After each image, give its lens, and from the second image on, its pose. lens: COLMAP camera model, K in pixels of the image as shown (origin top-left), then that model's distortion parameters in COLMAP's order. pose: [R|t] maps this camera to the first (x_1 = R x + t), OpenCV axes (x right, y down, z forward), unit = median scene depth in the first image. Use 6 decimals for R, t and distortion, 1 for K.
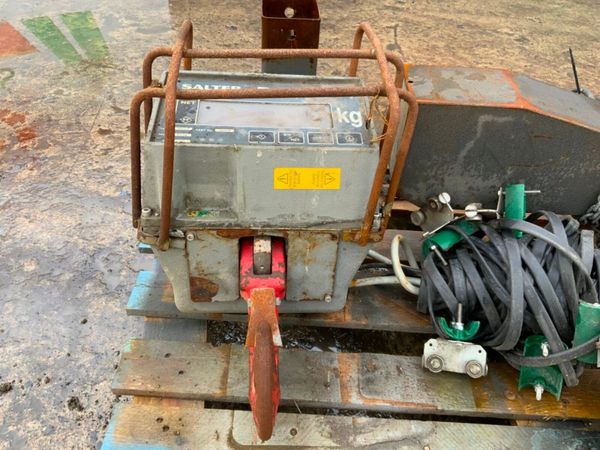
lens RADIAL K [[502.6, 0, 301.5], [0, 502.6, 223.1], [0, 0, 1]] dist [0.048985, -0.111418]
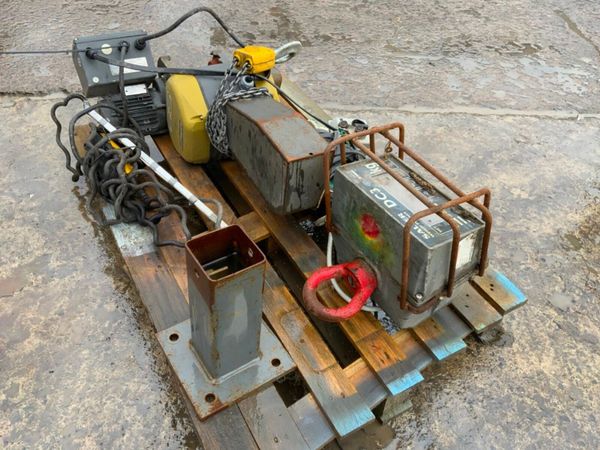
lens RADIAL K [[488.8, 0, 288.9], [0, 488.8, 224.5], [0, 0, 1]] dist [0.077863, -0.156416]
pose [[-0.502309, -0.651654, 0.568360, -0.731984], [0.499268, 0.318085, 0.805948, -1.453769], [-0.705986, 0.688599, 0.165573, 0.976660]]
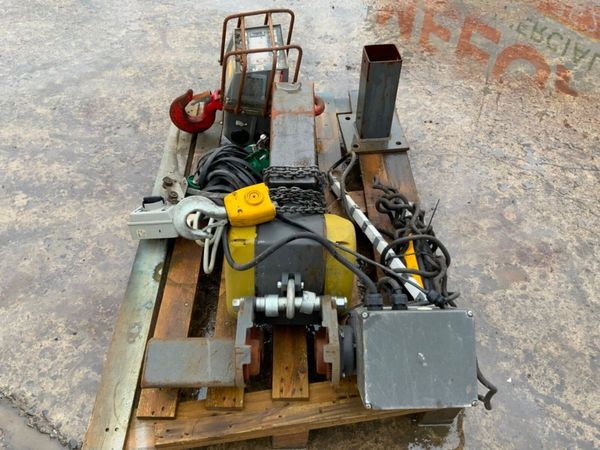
lens RADIAL K [[496.4, 0, 300.4], [0, 496.4, 225.6], [0, 0, 1]] dist [0.087101, -0.184633]
pose [[0.044540, 0.697806, -0.714901, 2.066322], [-0.682184, 0.544032, 0.488522, -0.984986], [0.729823, 0.465935, 0.500263, 0.303120]]
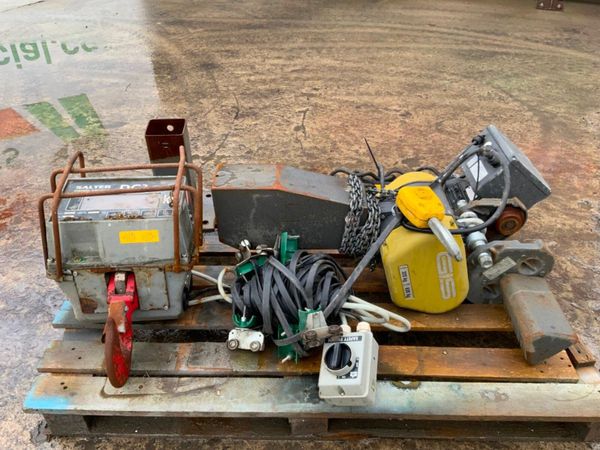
lens RADIAL K [[496.4, 0, 300.4], [0, 496.4, 225.6], [0, 0, 1]] dist [0.087101, -0.184633]
pose [[0.998366, -0.054985, -0.015557, 0.523380], [0.053156, 0.993537, -0.100289, 0.068665], [0.020970, 0.099298, 0.994837, -0.645763]]
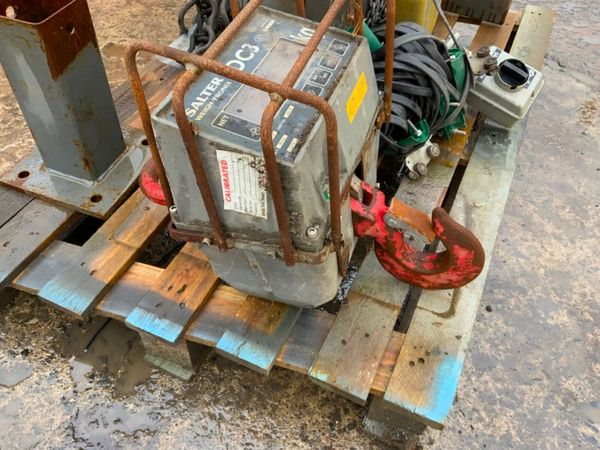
lens RADIAL K [[496.4, 0, 300.4], [0, 496.4, 225.6], [0, 0, 1]] dist [0.087101, -0.184633]
pose [[0.393736, -0.720353, 0.571019, -0.701342], [0.603290, 0.671196, 0.430741, -0.366116], [-0.693551, 0.174892, 0.698856, 0.346397]]
